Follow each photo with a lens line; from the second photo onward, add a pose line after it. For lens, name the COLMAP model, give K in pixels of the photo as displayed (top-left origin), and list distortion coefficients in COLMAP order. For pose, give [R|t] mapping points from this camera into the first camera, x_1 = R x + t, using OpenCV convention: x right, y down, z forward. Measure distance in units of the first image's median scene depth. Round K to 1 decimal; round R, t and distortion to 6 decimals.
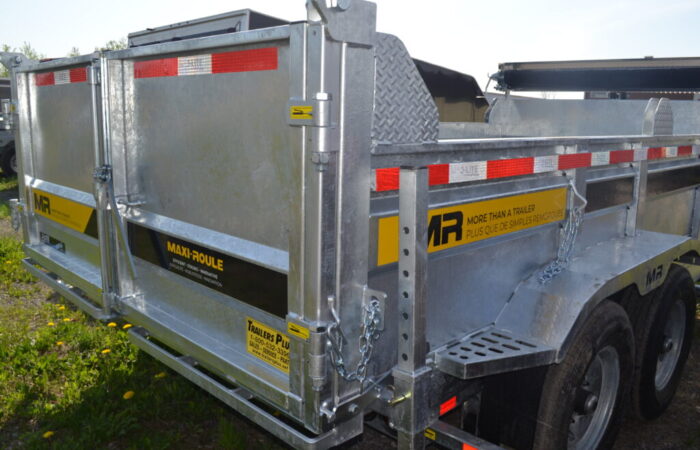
lens RADIAL K [[583.2, 0, 350.0], [0, 583.2, 225.0], [0, 0, 1]] dist [-0.082680, 0.011594]
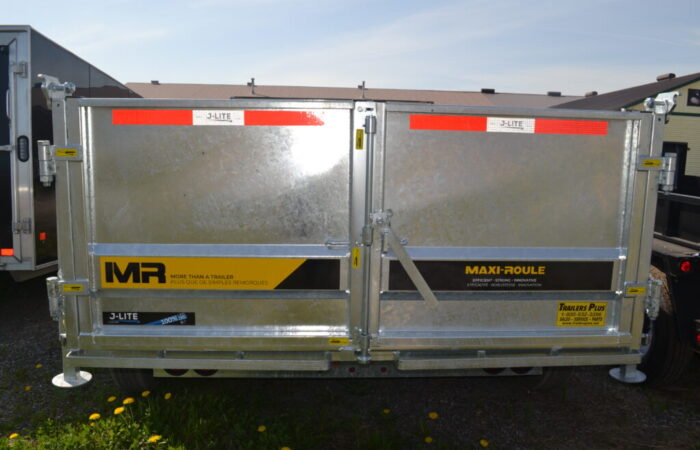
lens RADIAL K [[552.8, 0, 350.0], [0, 552.8, 225.0], [0, 0, 1]] dist [-0.088488, 0.001250]
pose [[0.662714, -0.120451, 0.739122, -1.409718], [0.136361, 0.989889, 0.039053, -0.144575], [-0.736353, 0.074907, 0.672438, 0.430731]]
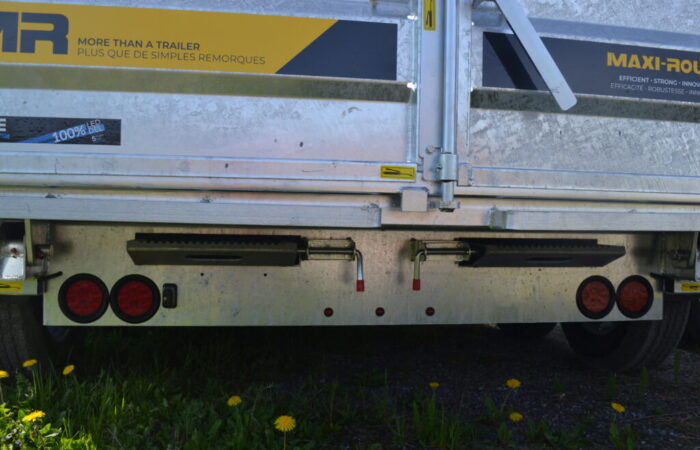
lens RADIAL K [[583.2, 0, 350.0], [0, 583.2, 225.0], [0, 0, 1]] dist [-0.082680, 0.011594]
pose [[0.589442, -0.021044, 0.807537, -1.141955], [0.147793, 0.985597, -0.082193, 0.263845], [-0.794176, 0.167796, 0.584062, 0.945195]]
